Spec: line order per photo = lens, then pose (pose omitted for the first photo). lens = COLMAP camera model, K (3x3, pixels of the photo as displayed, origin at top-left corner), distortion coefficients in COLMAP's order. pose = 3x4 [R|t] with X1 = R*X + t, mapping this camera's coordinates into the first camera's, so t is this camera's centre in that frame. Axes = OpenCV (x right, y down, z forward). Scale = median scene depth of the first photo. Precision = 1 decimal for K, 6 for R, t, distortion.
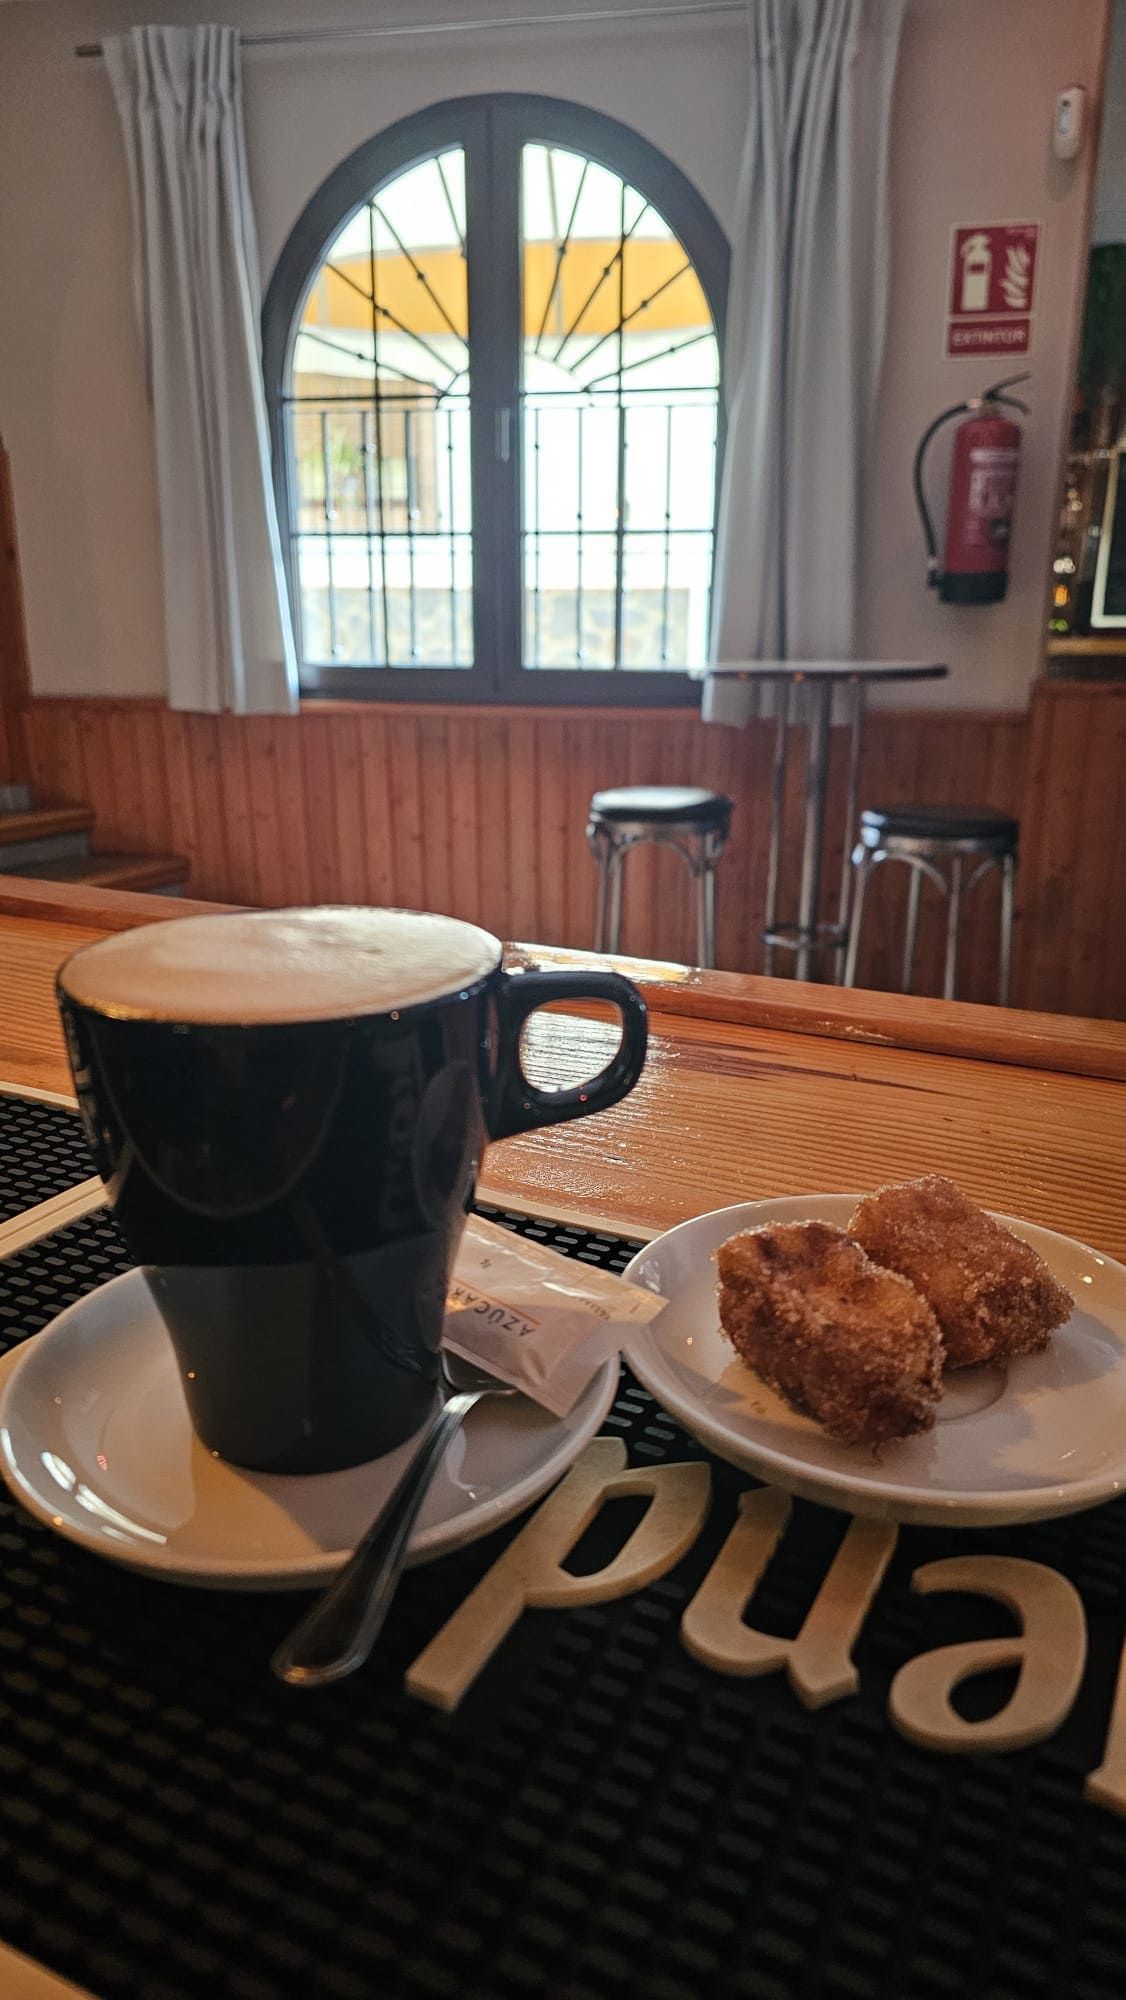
lens RADIAL K [[1353.9, 0, 563.0], [0, 1353.9, 1000.0], [0, 0, 1]] dist [0.006544, 0.000369]
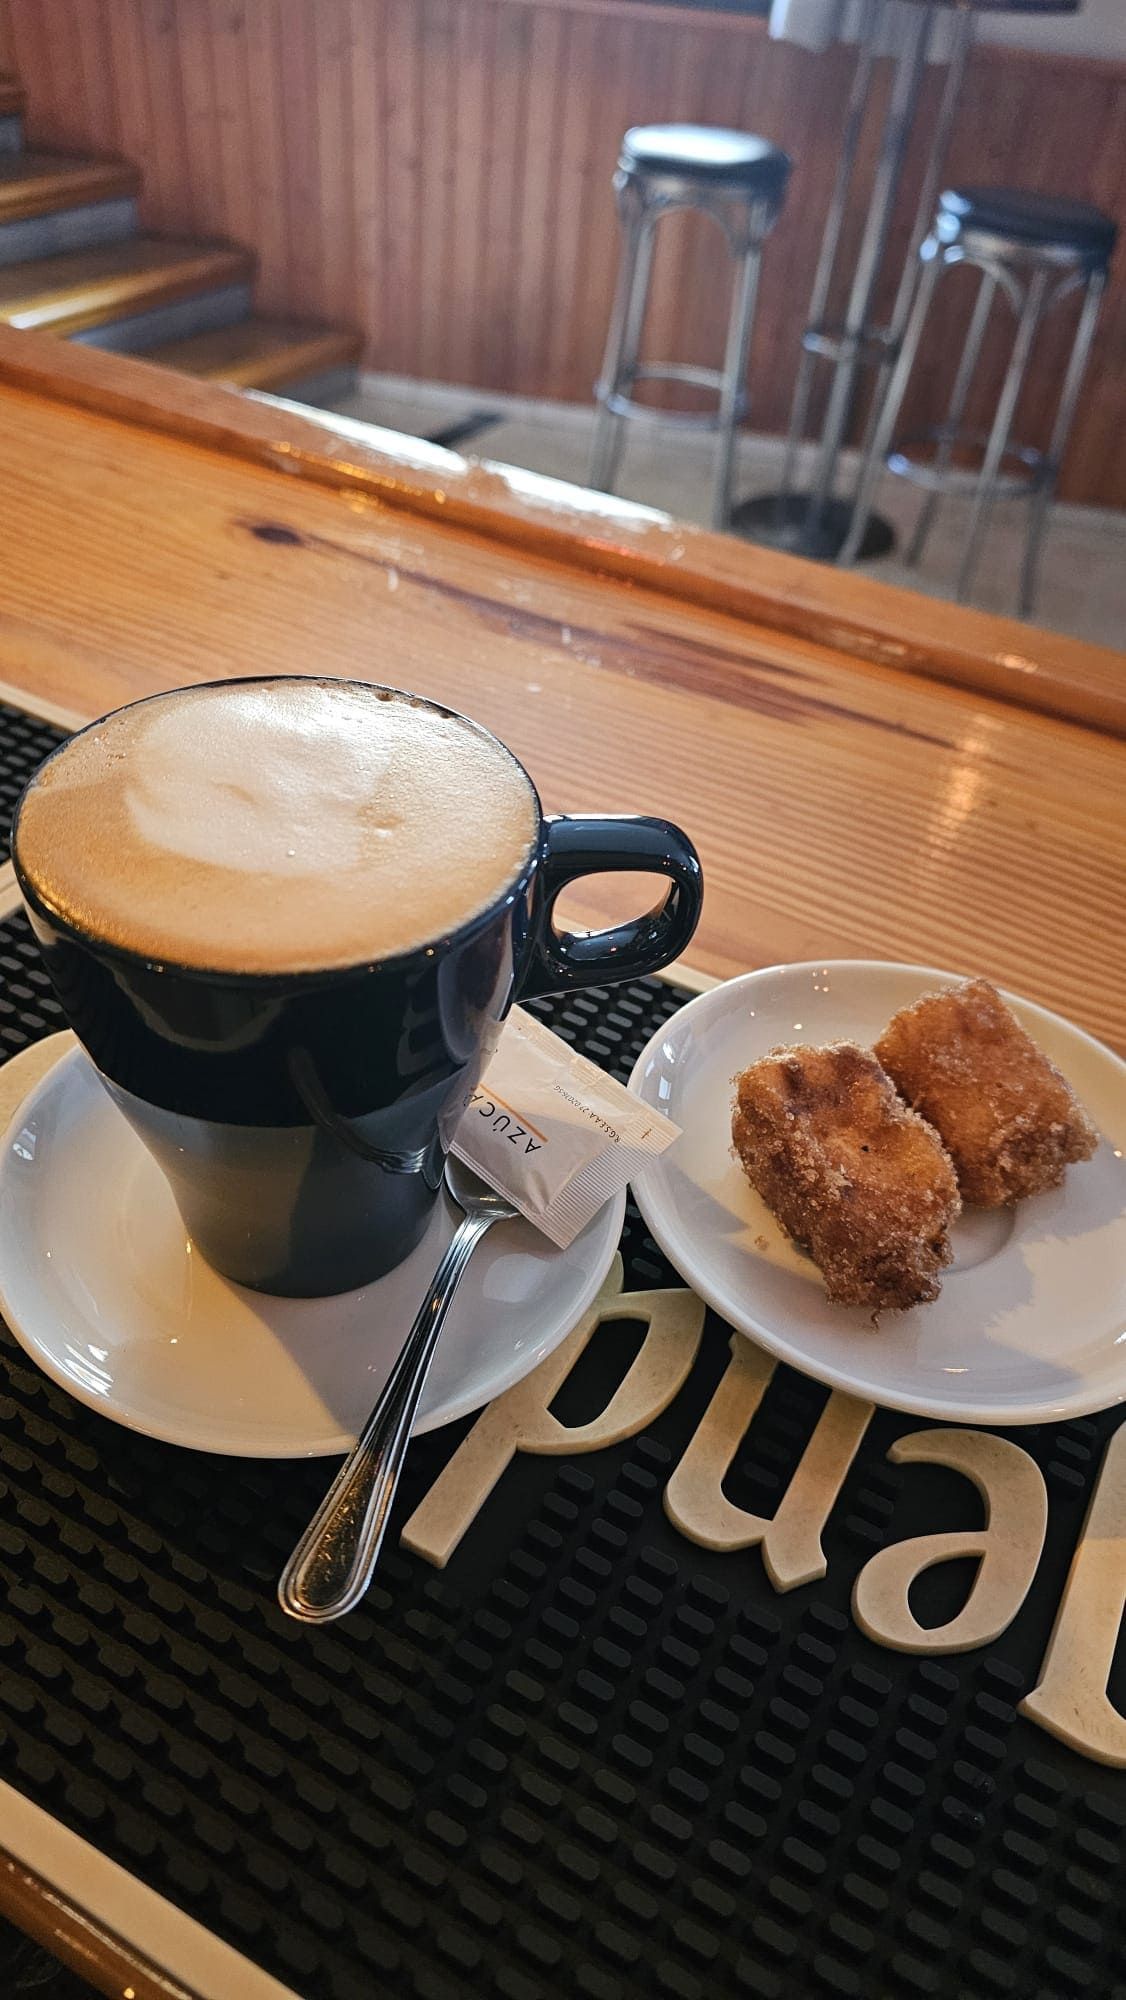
lens RADIAL K [[1386.7, 0, 552.6], [0, 1386.7, 1001.2], [0, 0, 1]] dist [-0.003763, -0.003943]
pose [[0.996432, 0.080338, 0.025873, -0.045780], [-0.083871, 0.908177, 0.410098, -0.250749], [0.009449, -0.410805, 0.911674, 0.145123]]
